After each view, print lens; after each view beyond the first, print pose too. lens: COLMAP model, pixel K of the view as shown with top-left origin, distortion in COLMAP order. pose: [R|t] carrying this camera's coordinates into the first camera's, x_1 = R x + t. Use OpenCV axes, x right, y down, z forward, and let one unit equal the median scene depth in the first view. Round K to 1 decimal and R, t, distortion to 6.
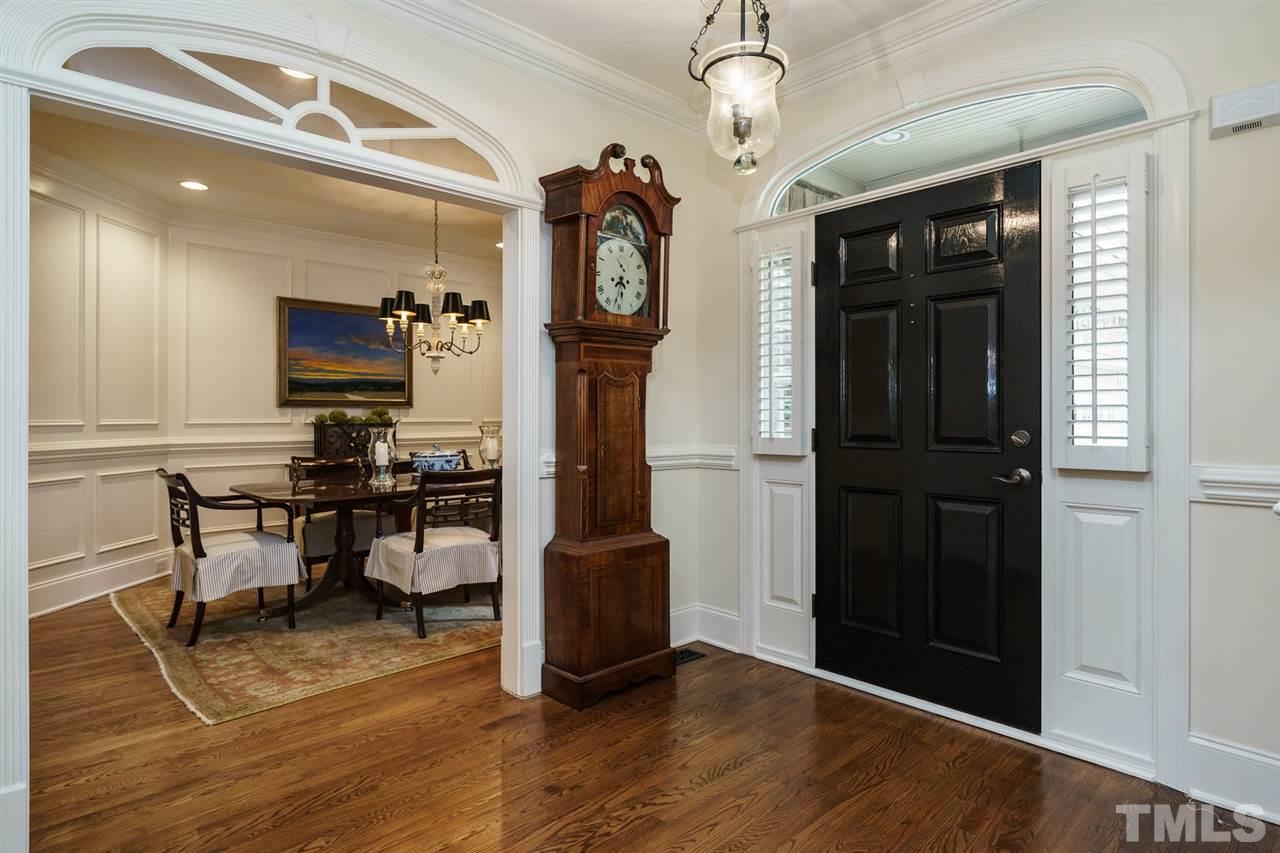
lens RADIAL K [[688.9, 0, 638.1], [0, 688.9, 419.3], [0, 0, 1]] dist [0.004014, 0.000822]
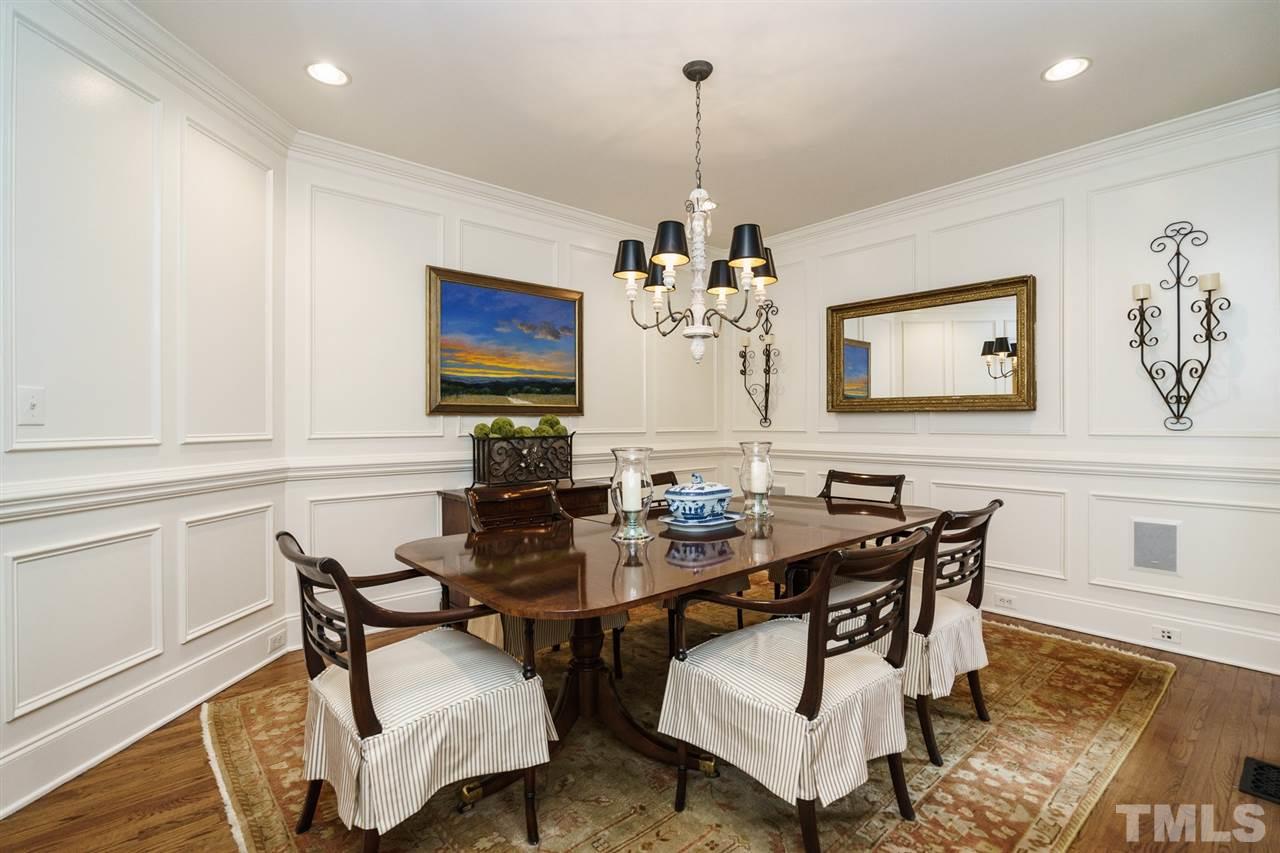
lens RADIAL K [[586.5, 0, 642.3], [0, 586.5, 426.0], [0, 0, 1]] dist [-0.004426, 0.001506]
pose [[0.999475, -0.000732, -0.032378, -0.268903], [0.000815, 0.999996, 0.002536, -0.006946], [0.032376, -0.002561, 0.999472, 0.374545]]
